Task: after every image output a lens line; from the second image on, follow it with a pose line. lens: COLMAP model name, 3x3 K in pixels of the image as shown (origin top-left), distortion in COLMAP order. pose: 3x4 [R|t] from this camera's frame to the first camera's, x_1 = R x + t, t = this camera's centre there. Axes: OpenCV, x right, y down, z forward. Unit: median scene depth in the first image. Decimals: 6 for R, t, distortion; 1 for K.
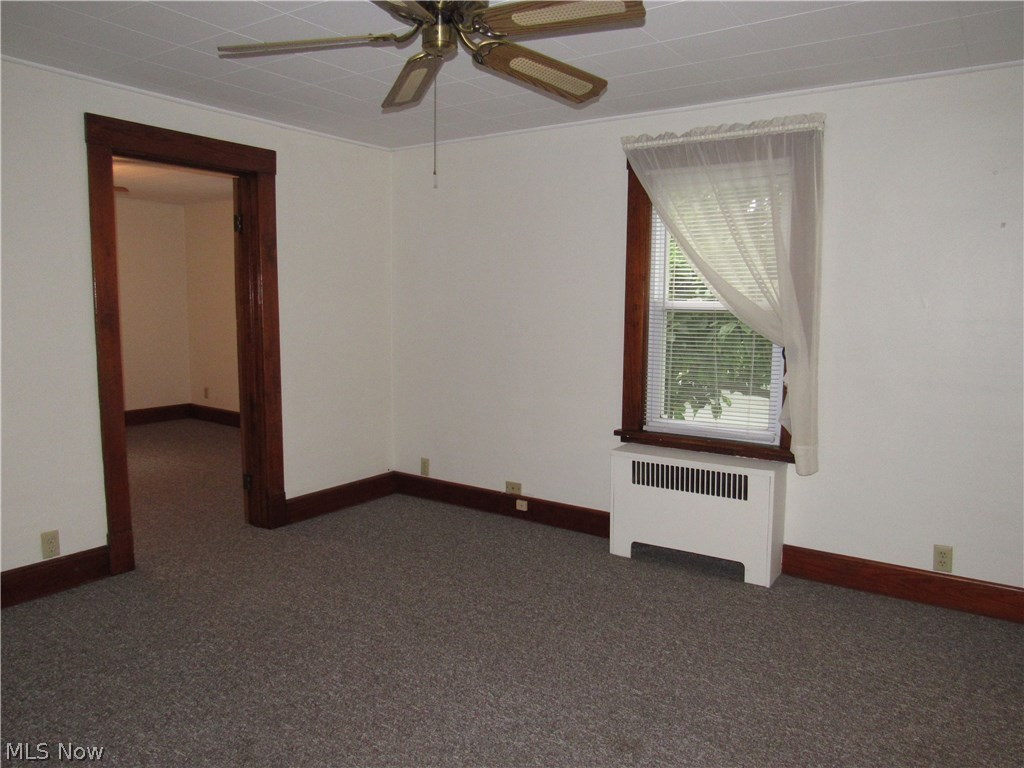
lens RADIAL K [[736.7, 0, 517.3], [0, 736.7, 377.2], [0, 0, 1]] dist [-0.003658, 0.000073]
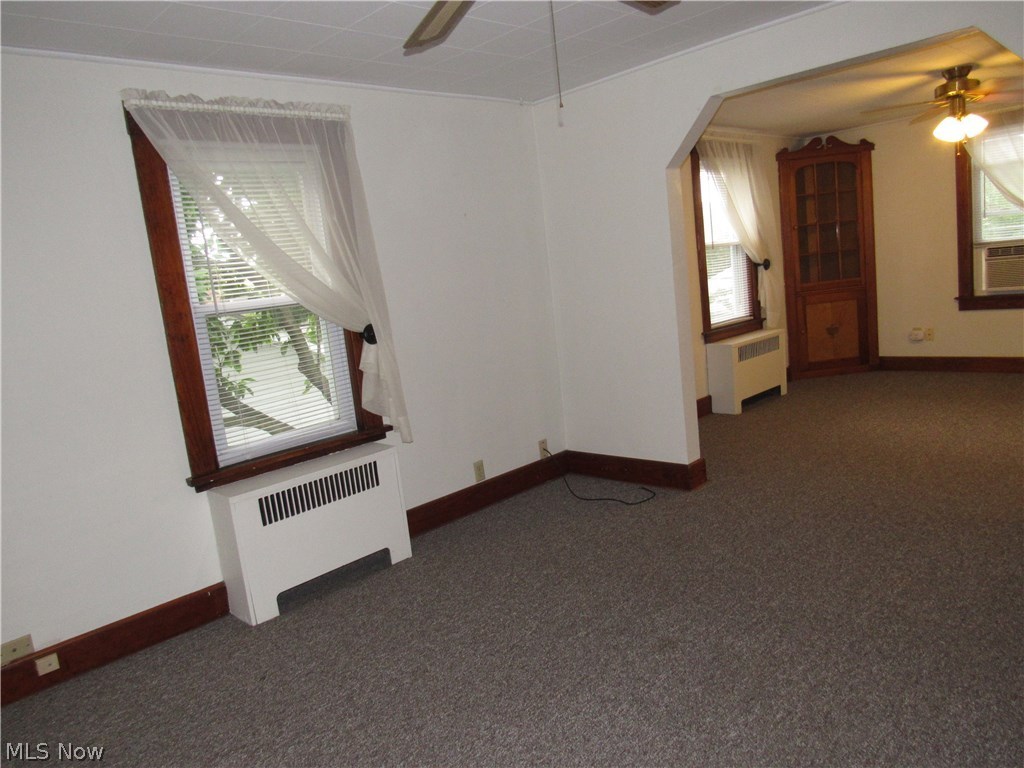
lens RADIAL K [[736.7, 0, 517.3], [0, 736.7, 377.2], [0, 0, 1]] dist [-0.003658, 0.000073]
pose [[0.191790, -0.175175, 0.965676, -0.575834], [0.217880, 0.966989, 0.132141, -0.064038], [-0.956946, 0.185058, 0.223626, 0.553368]]
